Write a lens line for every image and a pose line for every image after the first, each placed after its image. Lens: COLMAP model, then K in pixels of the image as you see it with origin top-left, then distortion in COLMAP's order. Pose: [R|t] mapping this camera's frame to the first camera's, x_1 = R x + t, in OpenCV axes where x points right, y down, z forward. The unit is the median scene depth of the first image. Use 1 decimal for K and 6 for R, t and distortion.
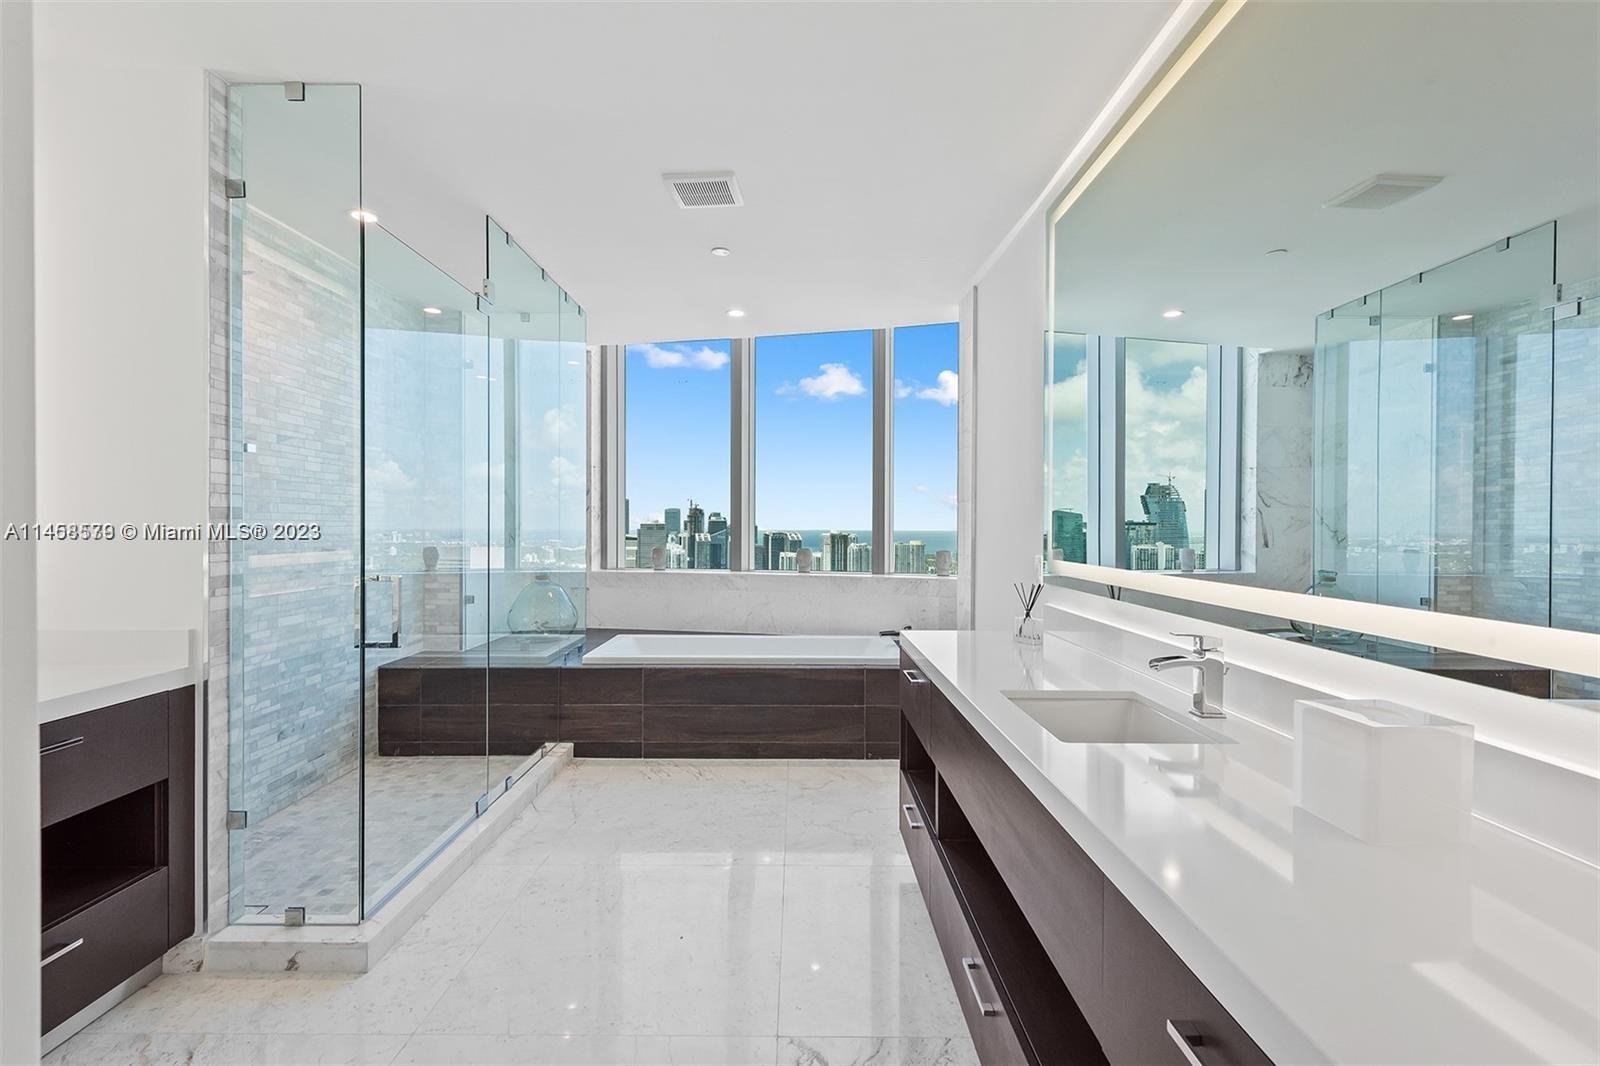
lens RADIAL K [[726.3, 0, 805.1], [0, 726.3, 527.8], [0, 0, 1]] dist [-0.015890, -0.000317]
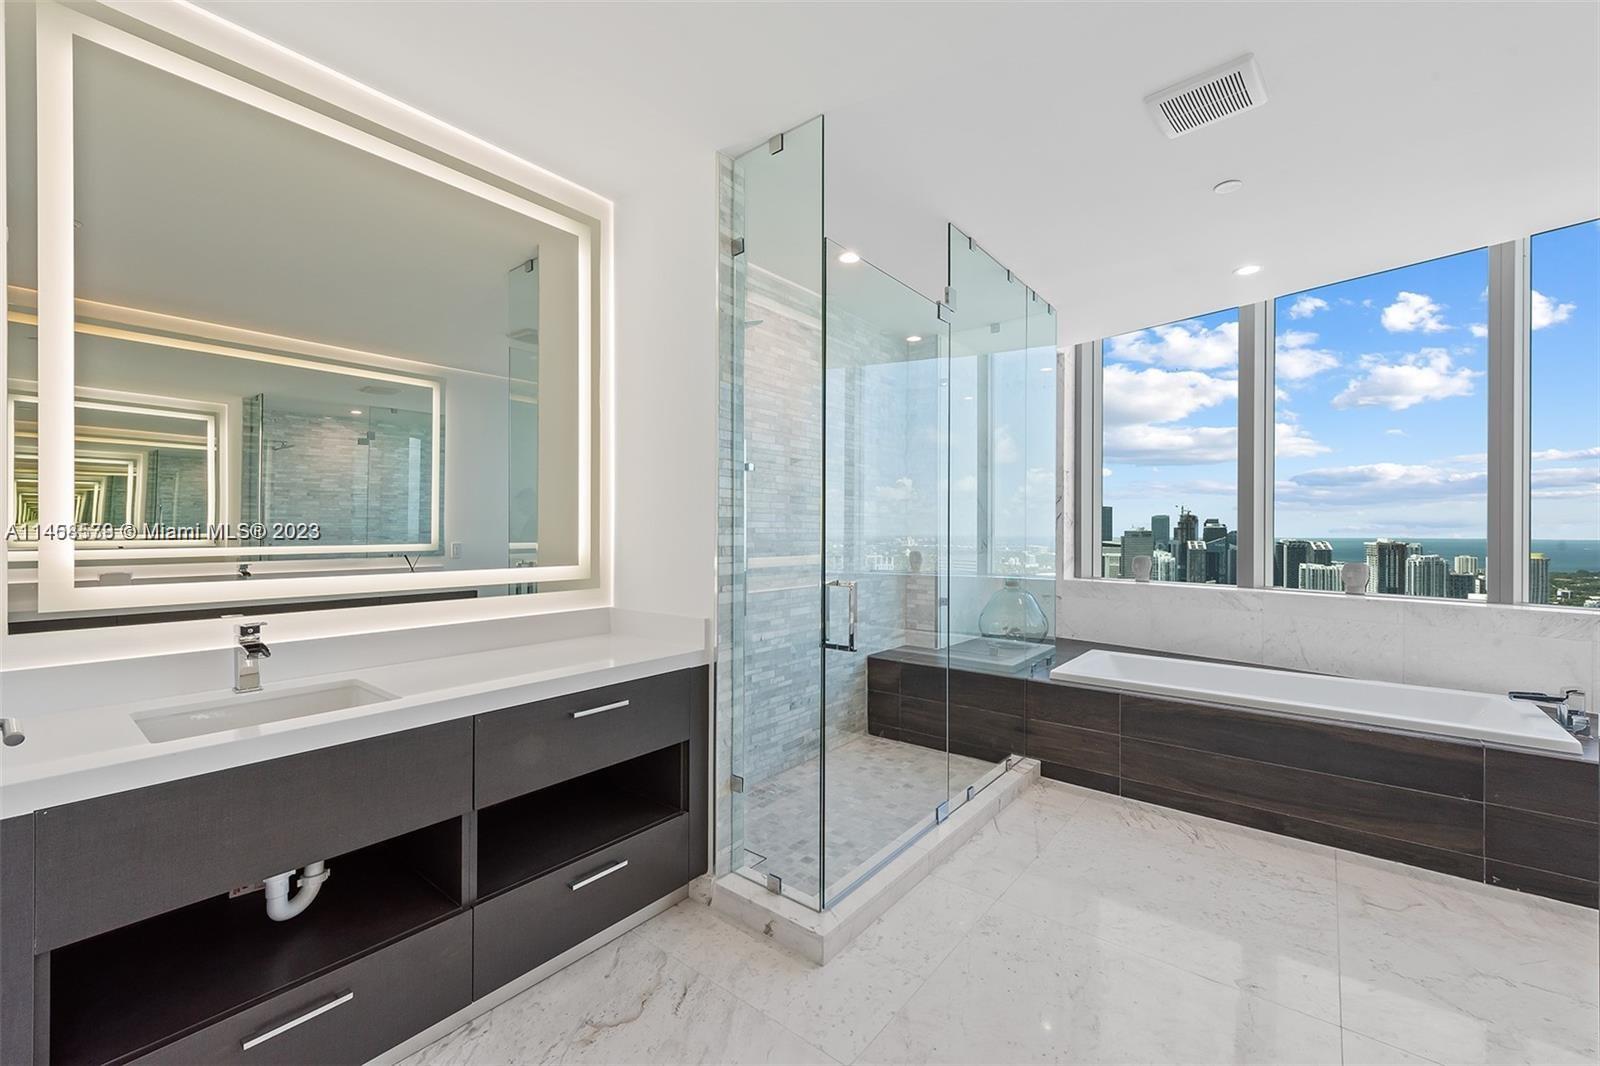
lens RADIAL K [[651.1, 0, 800.0], [0, 651.1, 533.0], [0, 0, 1]] dist [0.026245, -0.009646]
pose [[0.775522, -0.000153, -0.631320, -0.024809], [-0.001594, 0.999996, -0.002200, -0.000254], [0.631318, 0.002712, 0.775519, 0.154514]]
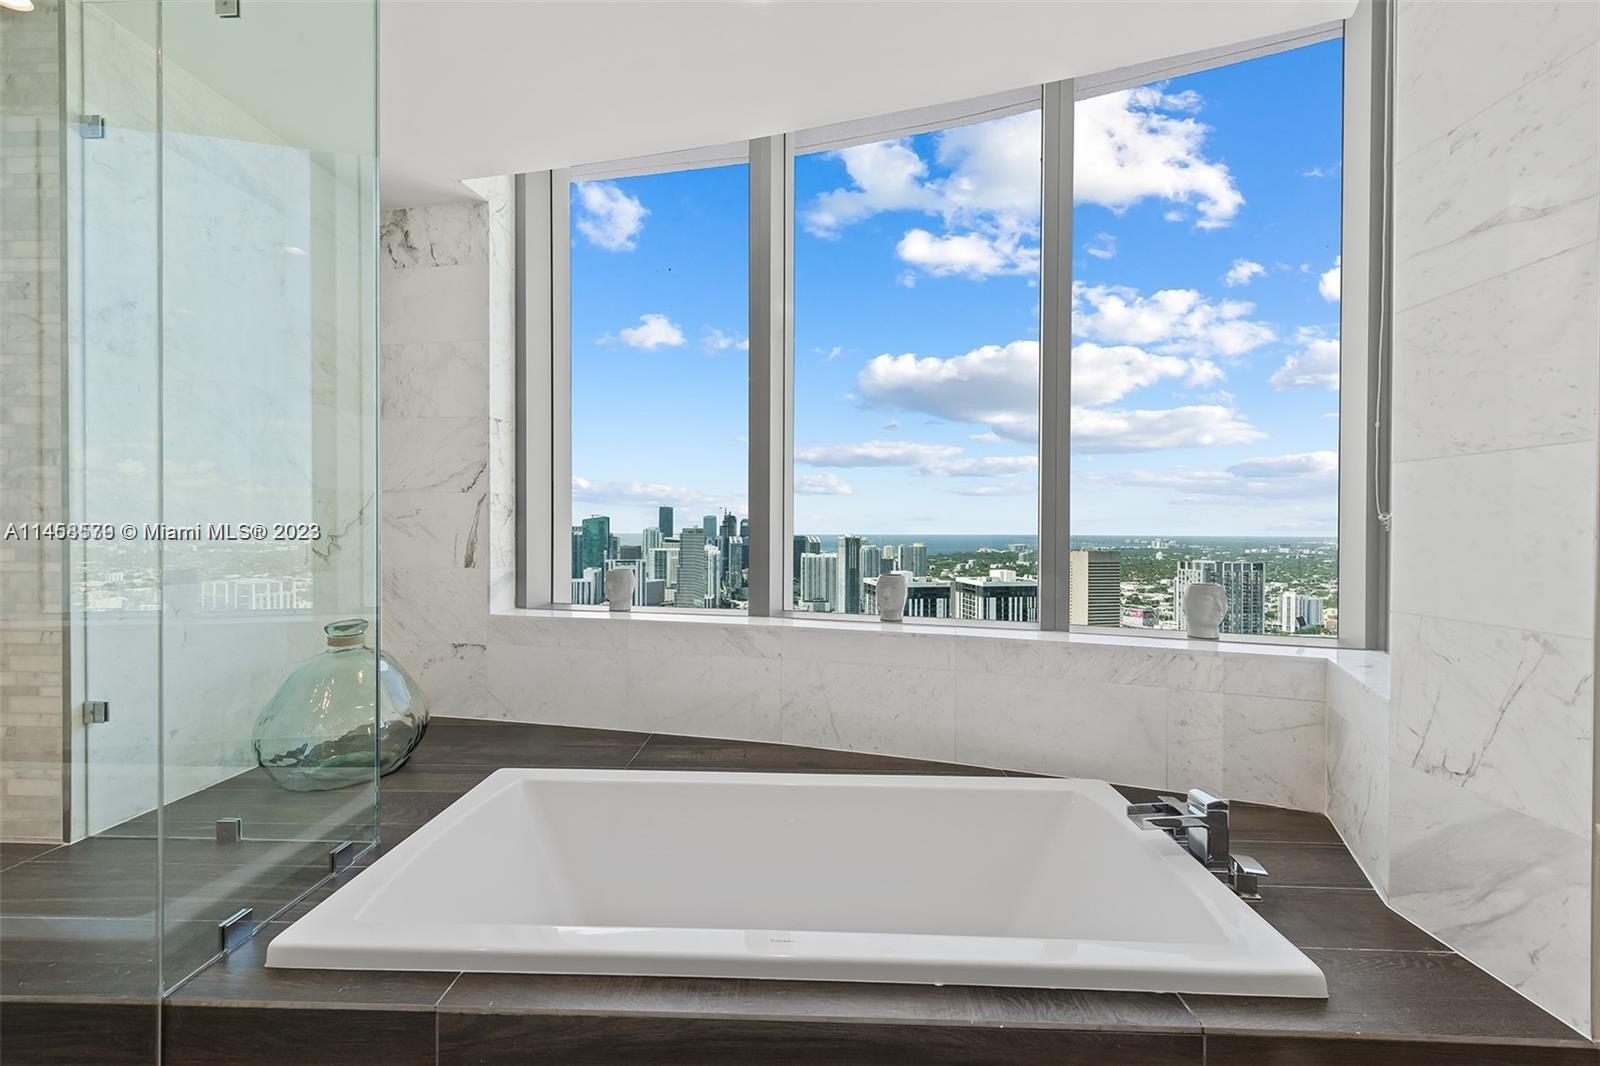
lens RADIAL K [[622.3, 0, 794.7], [0, 622.3, 530.9], [0, 0, 1]] dist [0.013348, -0.003587]
pose [[0.998982, -0.000075, -0.045108, -0.078725], [-0.000006, 0.999998, -0.001785, -0.001881], [0.045108, 0.001783, 0.998981, 0.894451]]
